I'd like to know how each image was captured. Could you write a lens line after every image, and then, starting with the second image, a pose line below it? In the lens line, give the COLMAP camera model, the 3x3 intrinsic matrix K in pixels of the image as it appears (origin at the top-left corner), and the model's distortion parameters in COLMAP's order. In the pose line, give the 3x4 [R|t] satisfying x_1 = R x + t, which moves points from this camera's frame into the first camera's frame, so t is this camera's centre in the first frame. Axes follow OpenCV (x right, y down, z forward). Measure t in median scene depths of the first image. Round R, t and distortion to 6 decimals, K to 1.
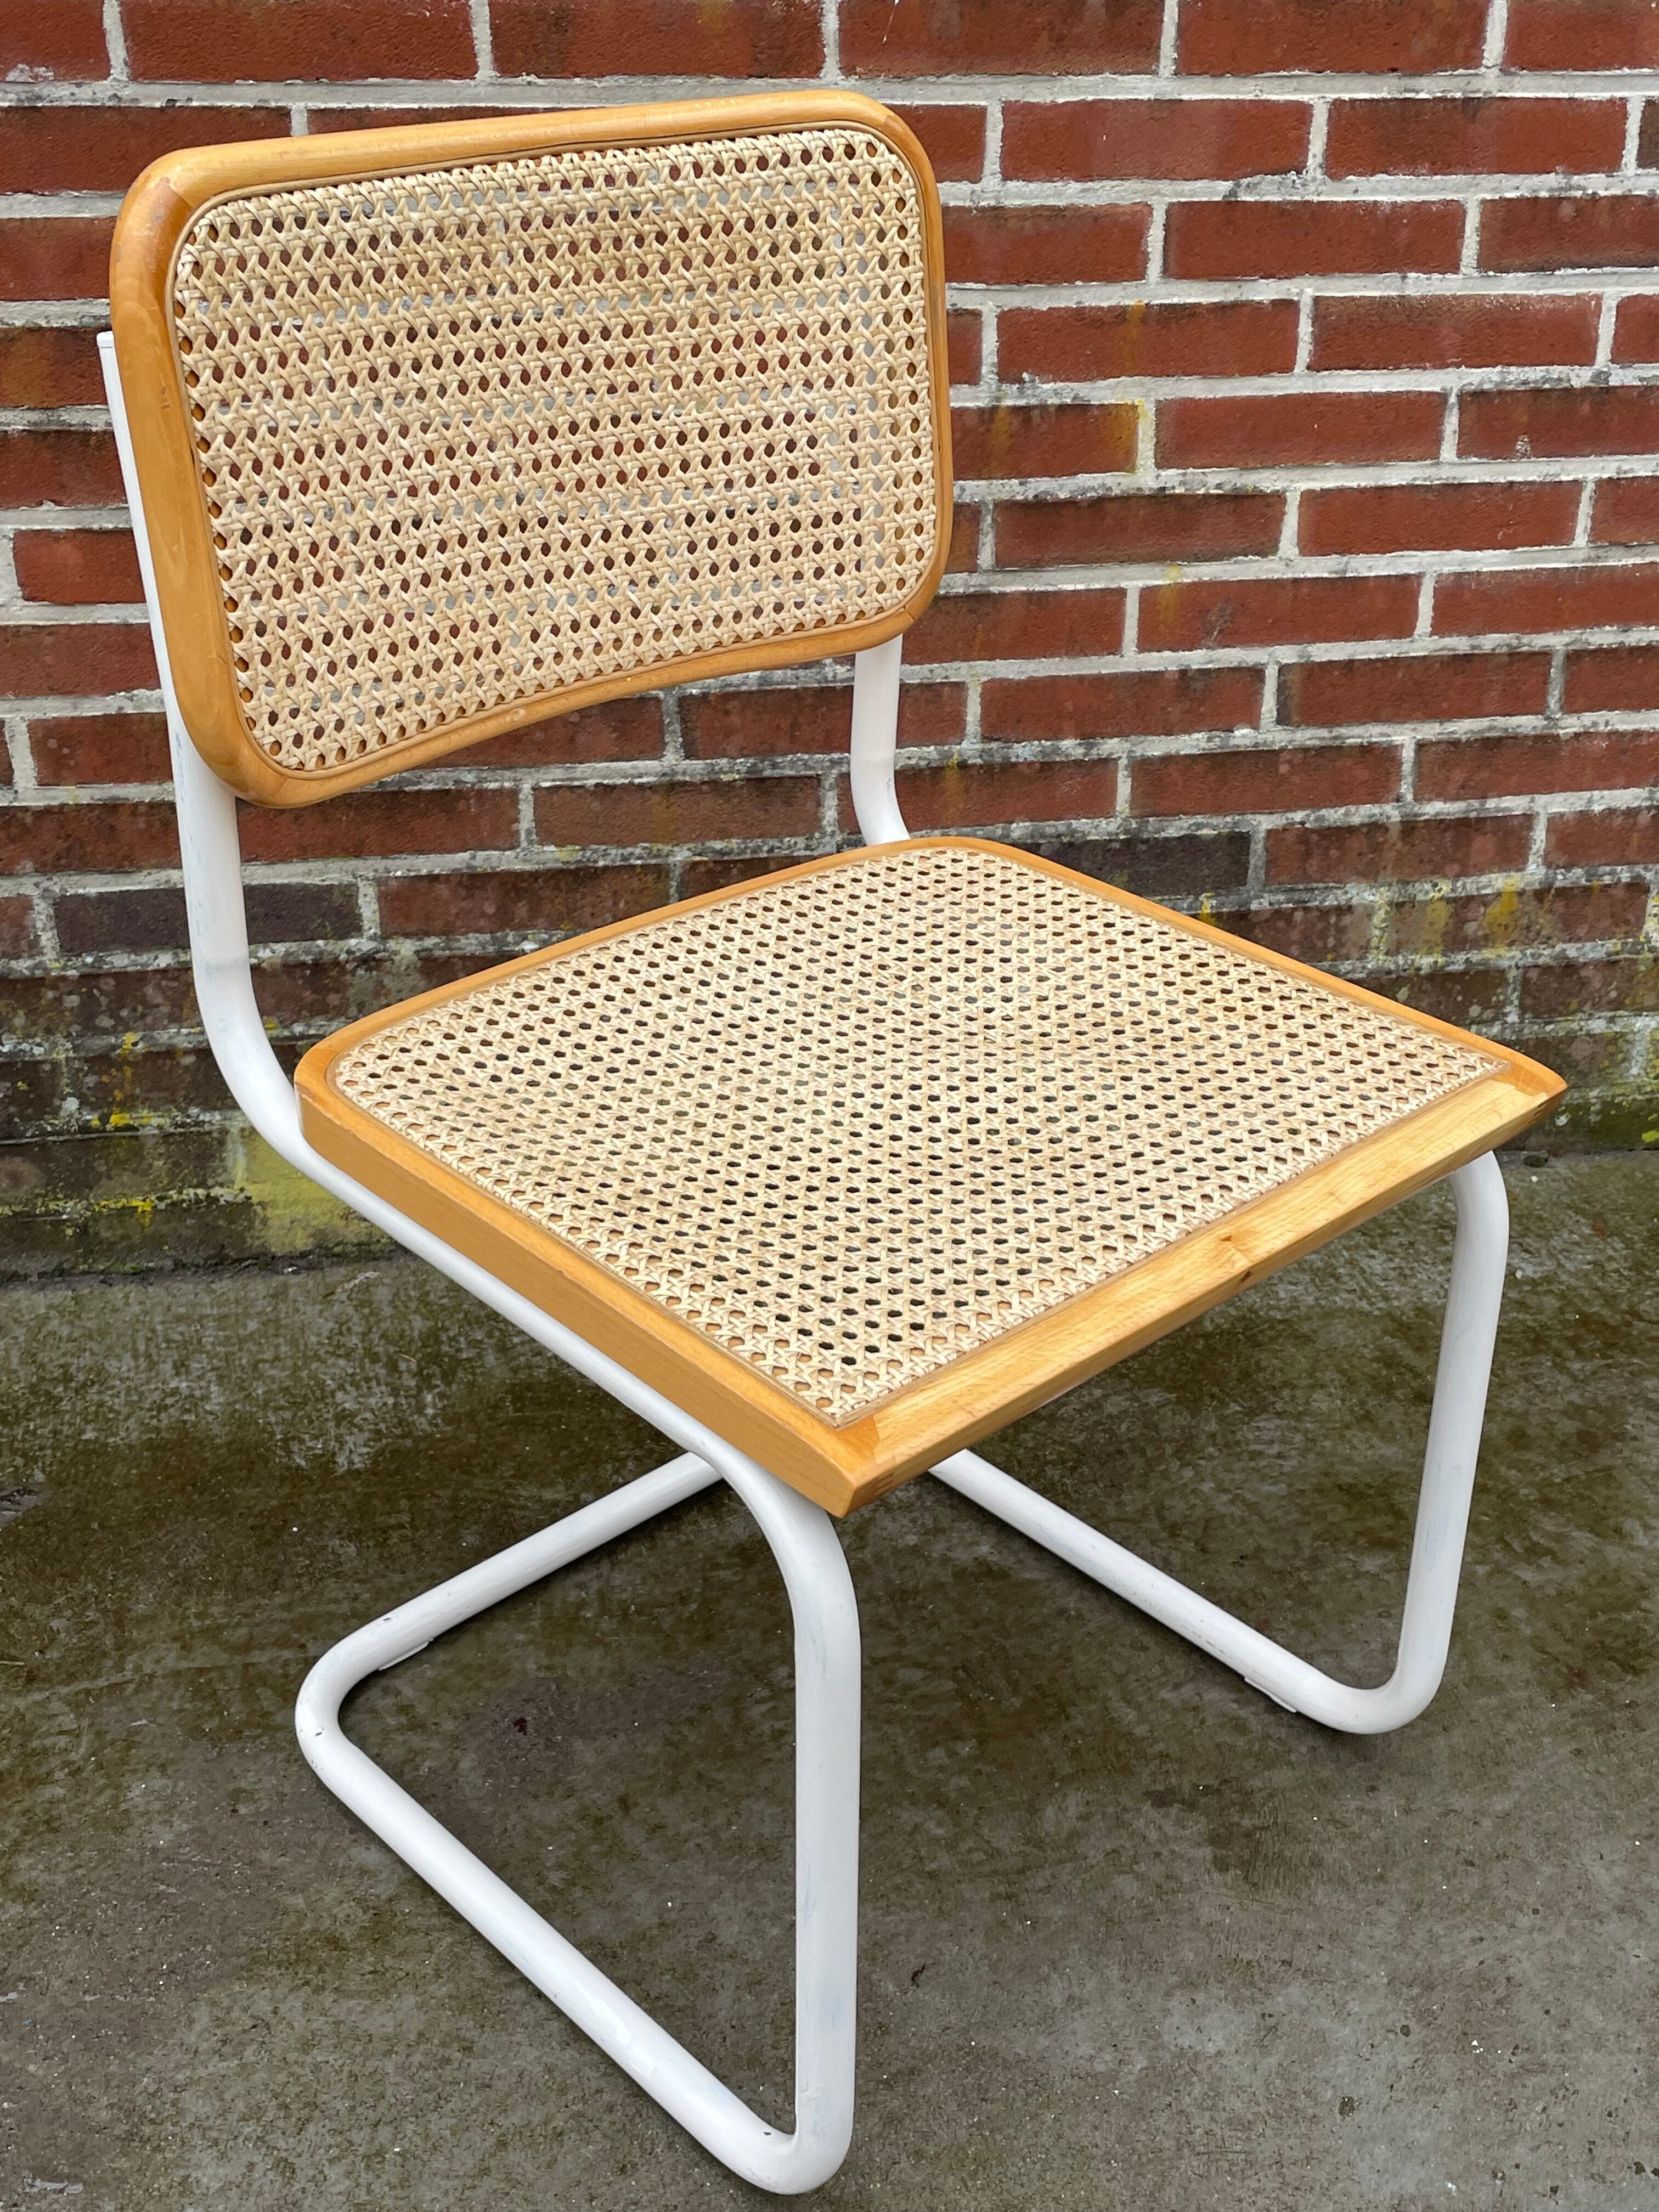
lens RADIAL K [[2465.2, 0, 849.2], [0, 2465.2, 1136.1], [0, 0, 1]] dist [0.058558, 0.000000]
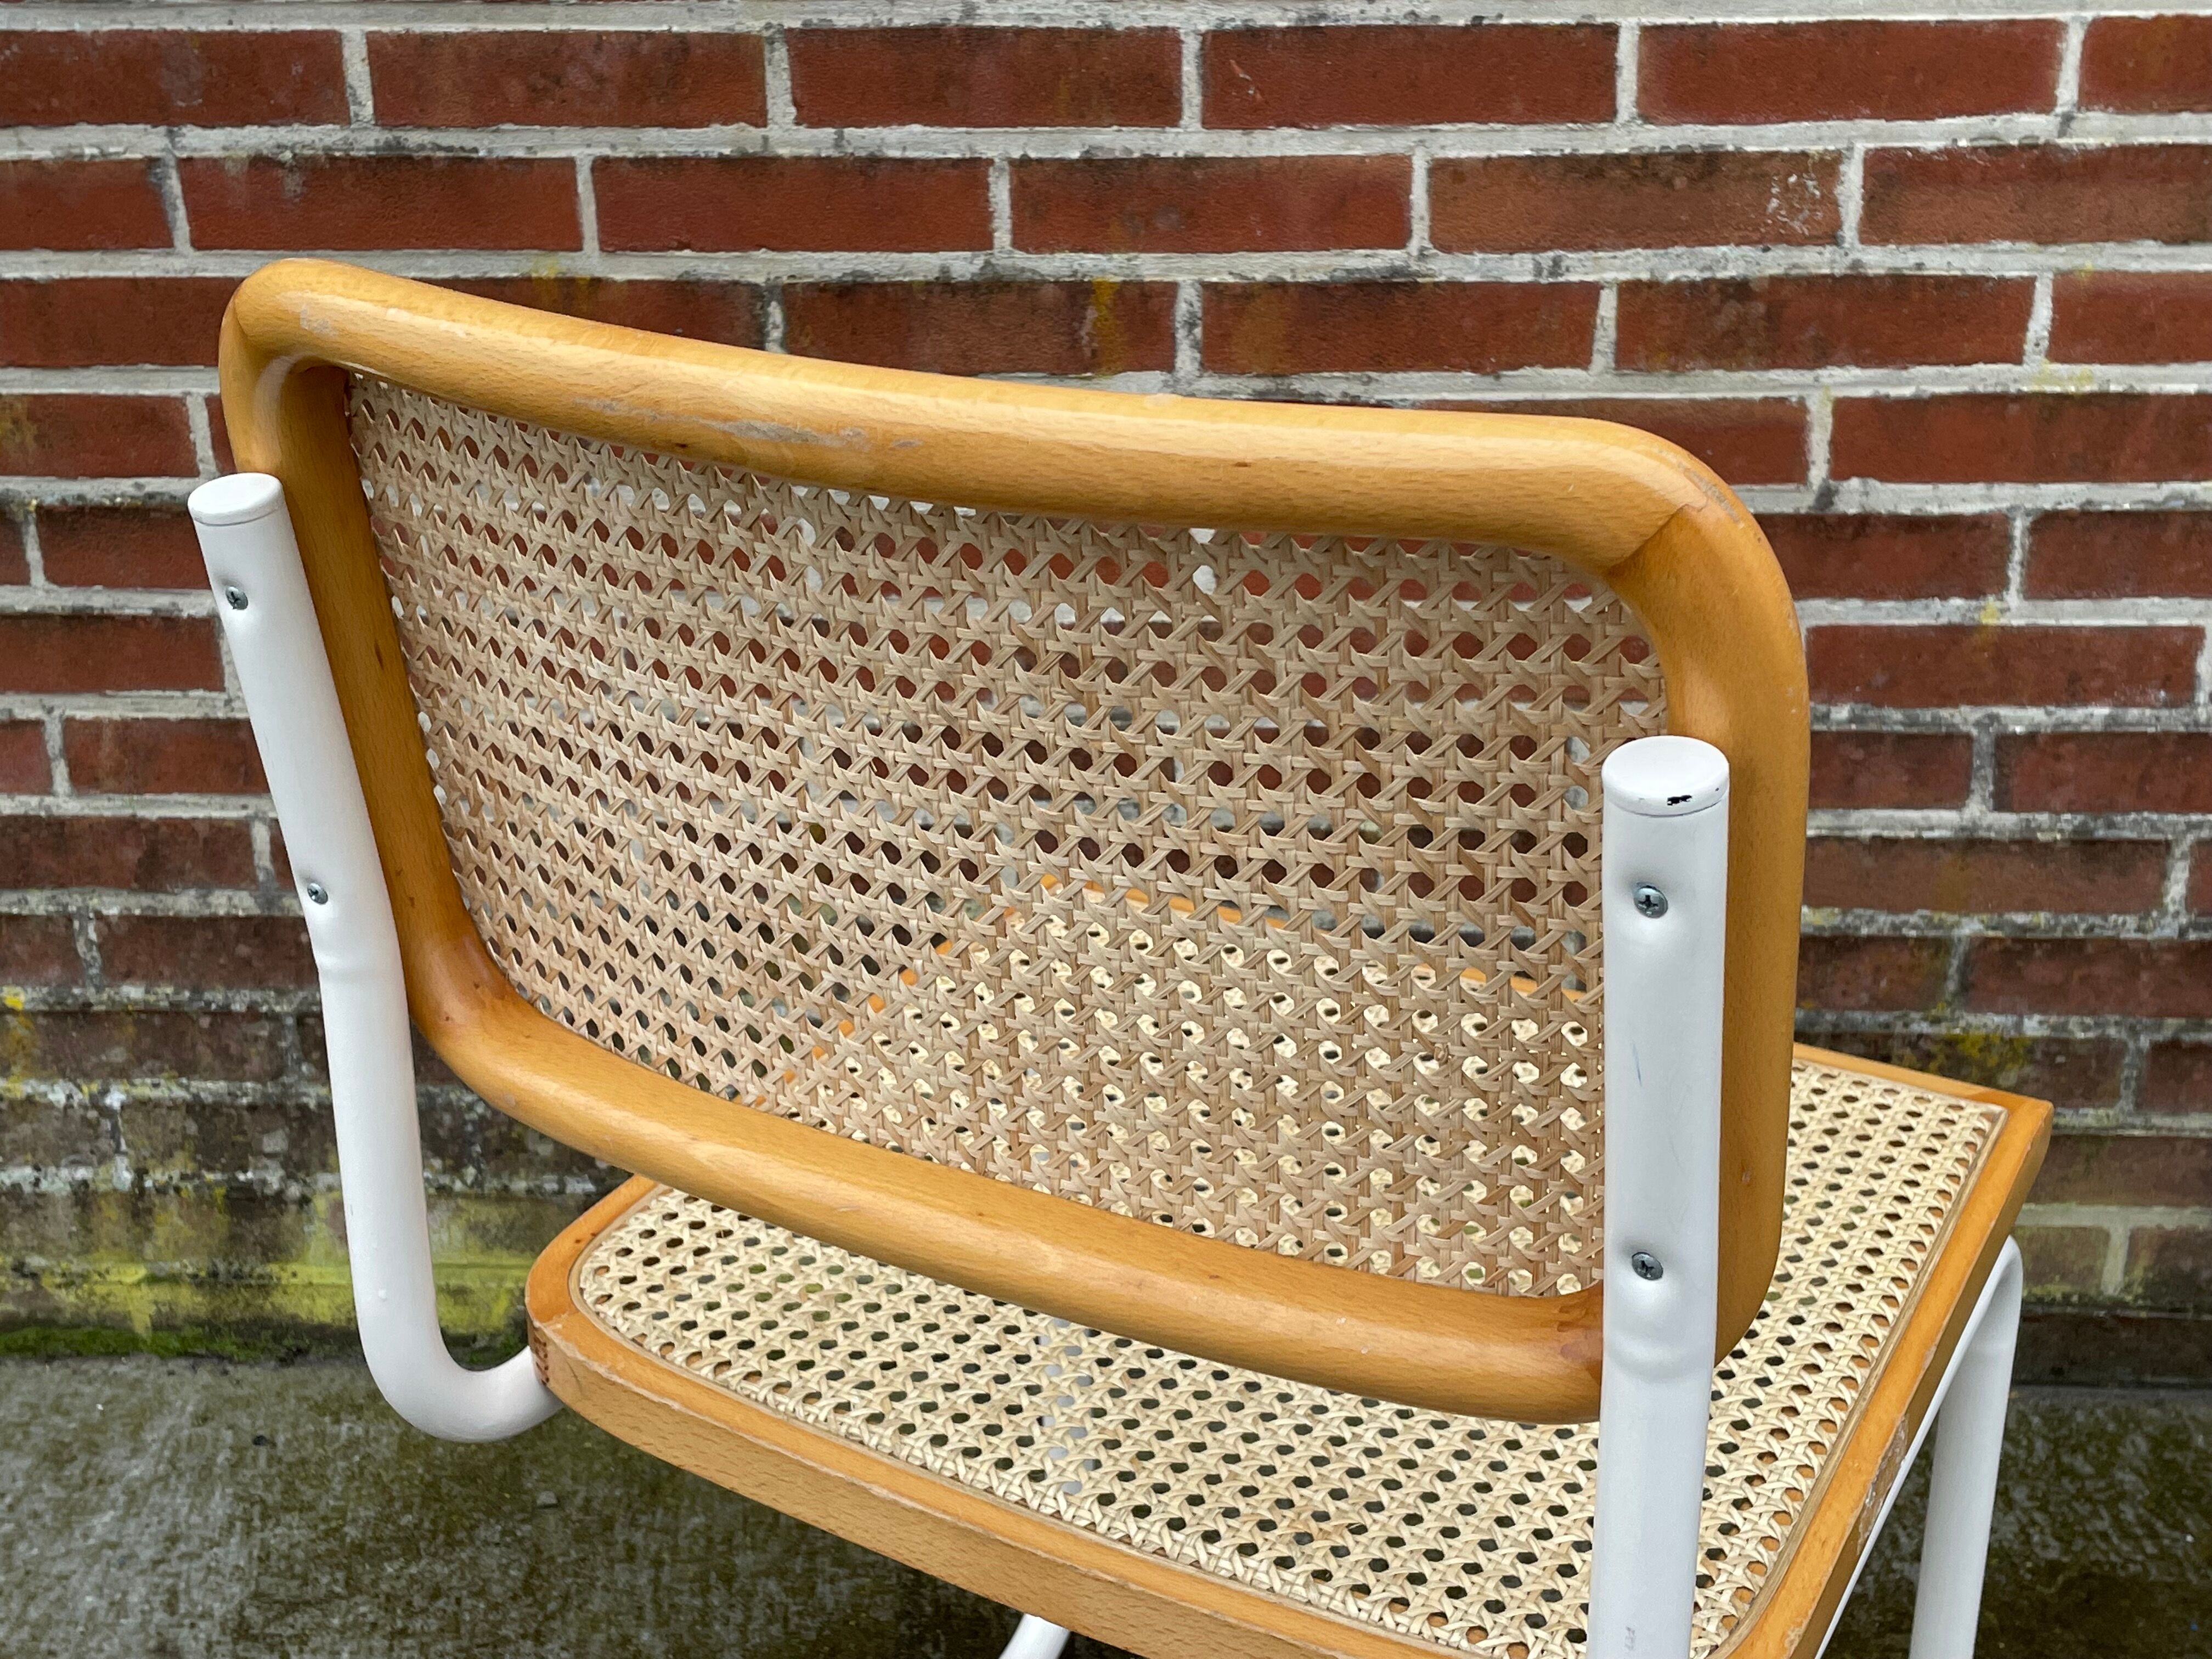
lens RADIAL K [[2591.6, 0, 1119.3], [0, 2591.6, 818.3], [0, 0, 1]] dist [0.051111, 0.000000]
pose [[0.975171, 0.068672, -0.210535, -0.171201], [-0.081494, 0.995272, -0.052834, -0.088545], [0.205912, 0.068680, 0.976158, 0.141704]]
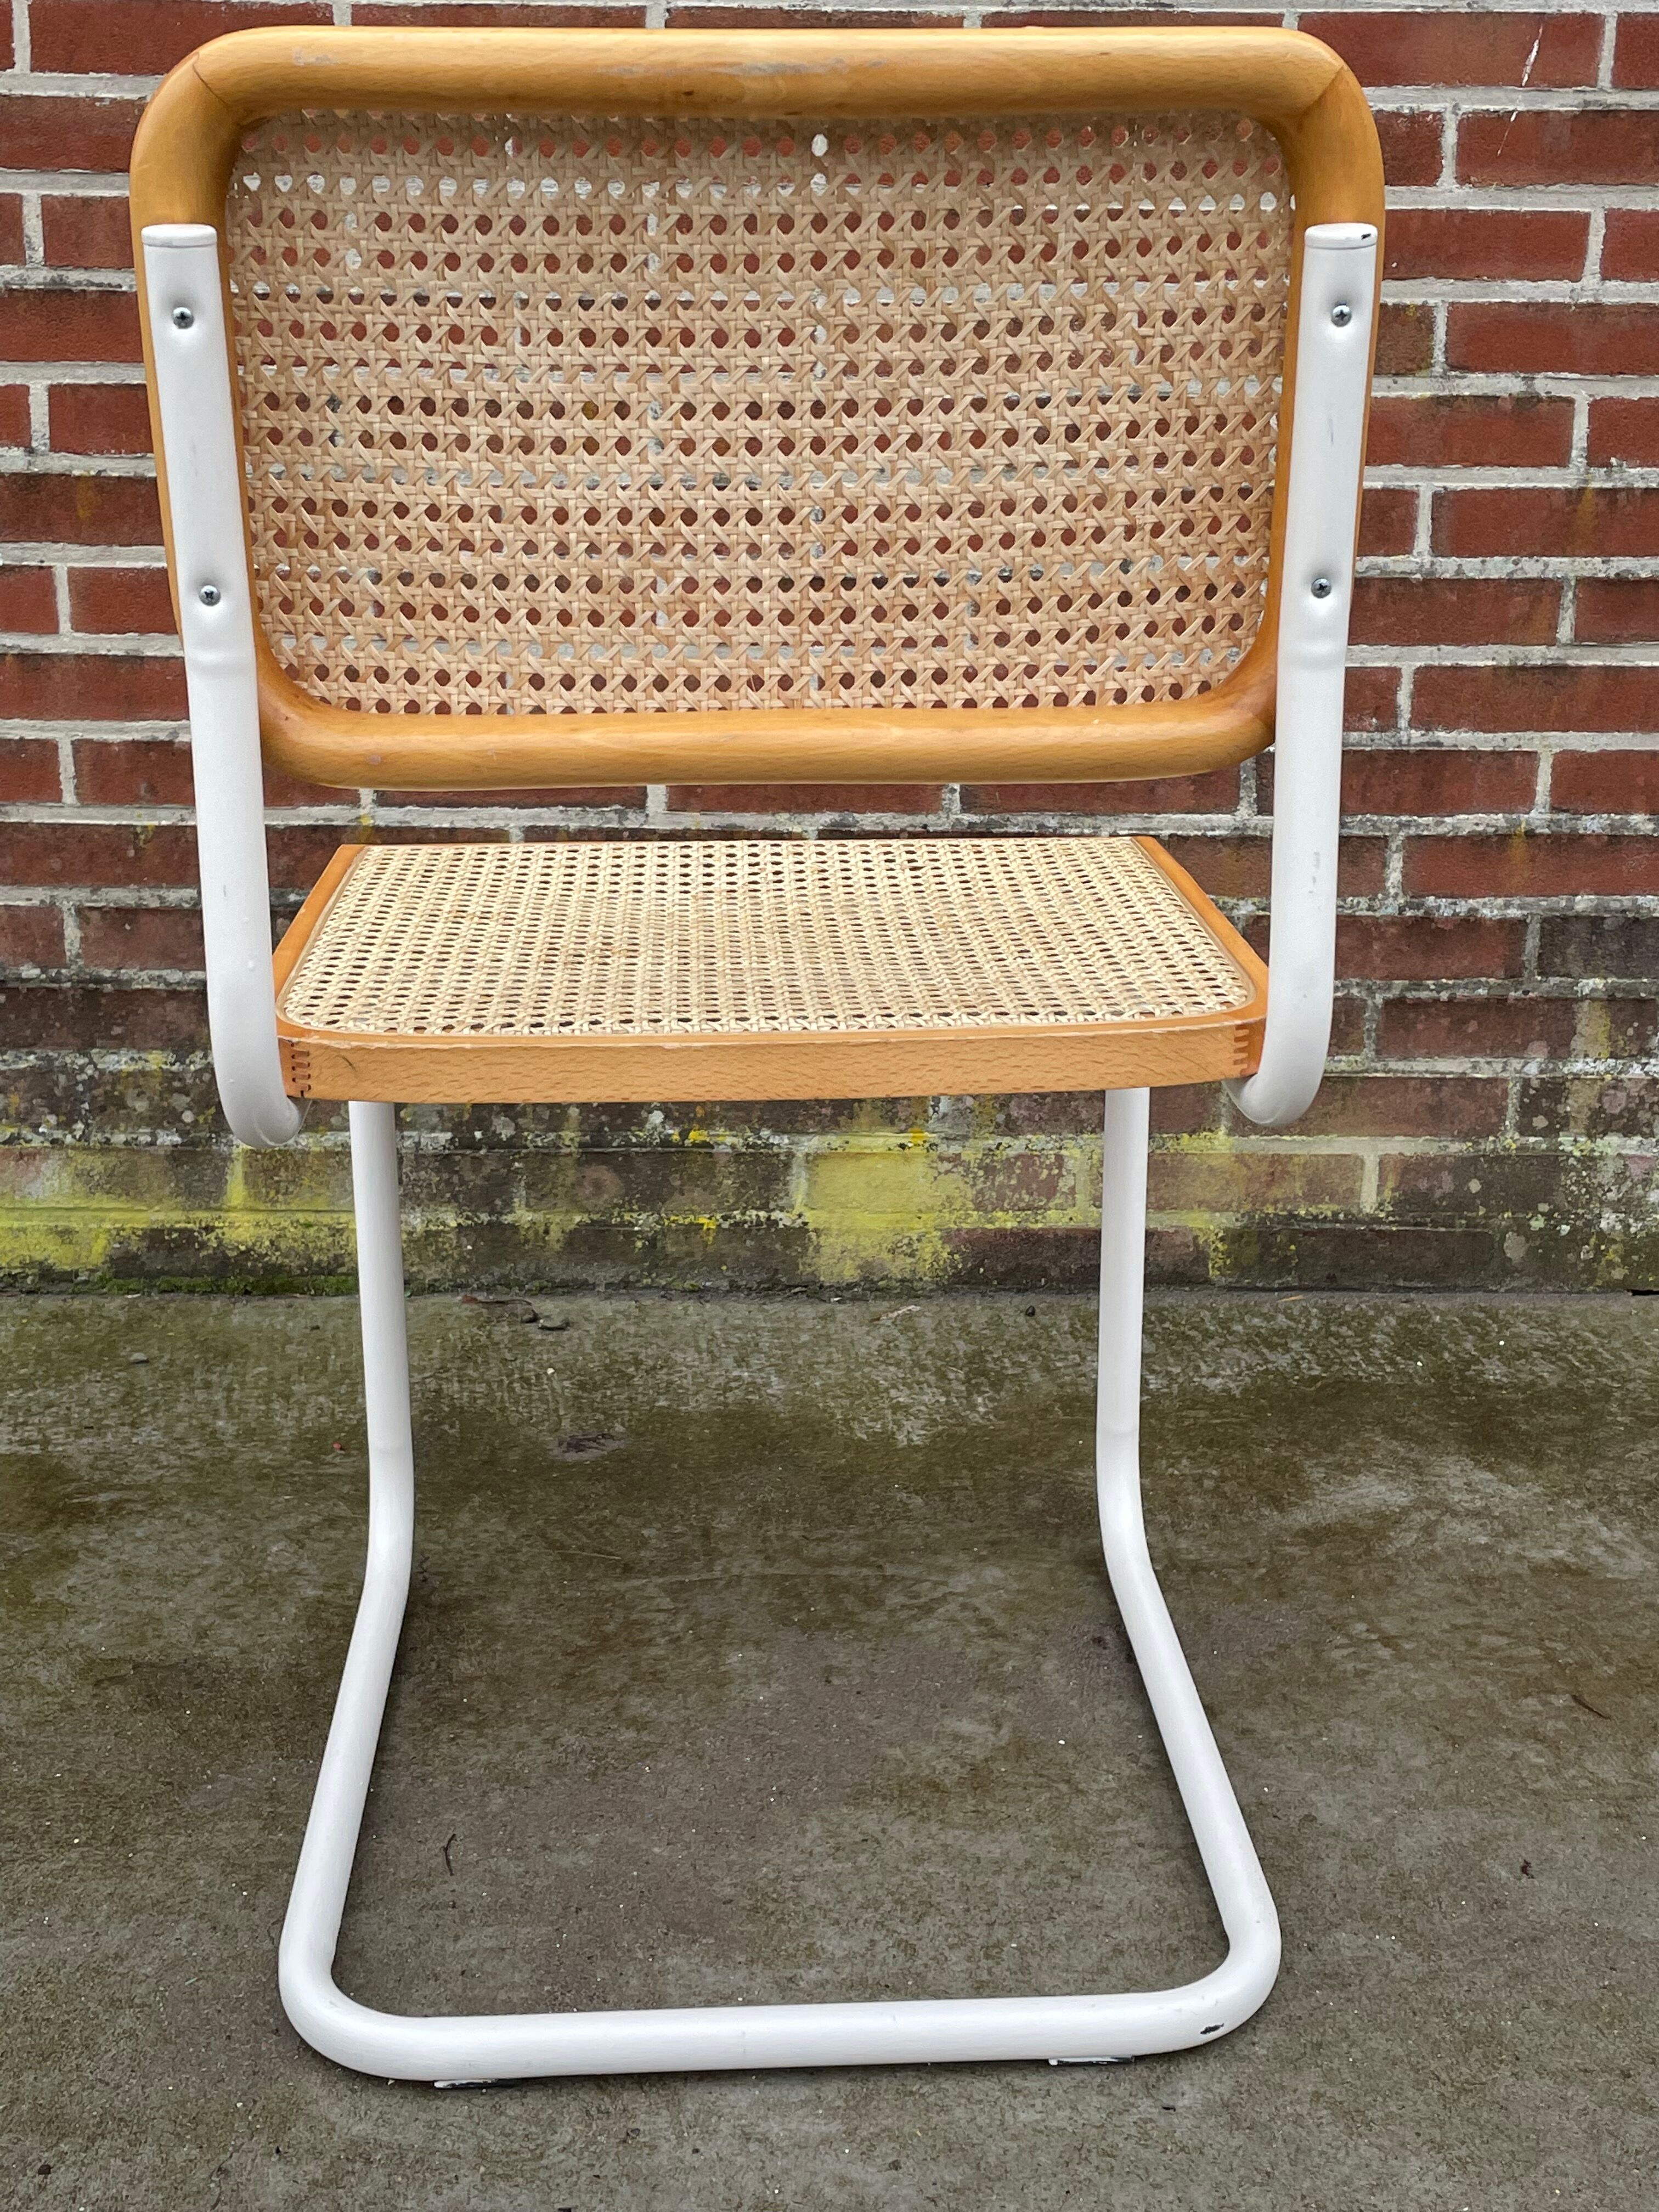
lens RADIAL K [[2581.7, 0, 823.3], [0, 2581.7, 1095.6], [0, 0, 1]] dist [0.064597, 0.000000]
pose [[0.987222, 0.046295, -0.152477, -0.079664], [-0.074597, 0.979811, -0.185489, 0.190979], [0.140812, 0.194494, 0.970744, -0.072718]]
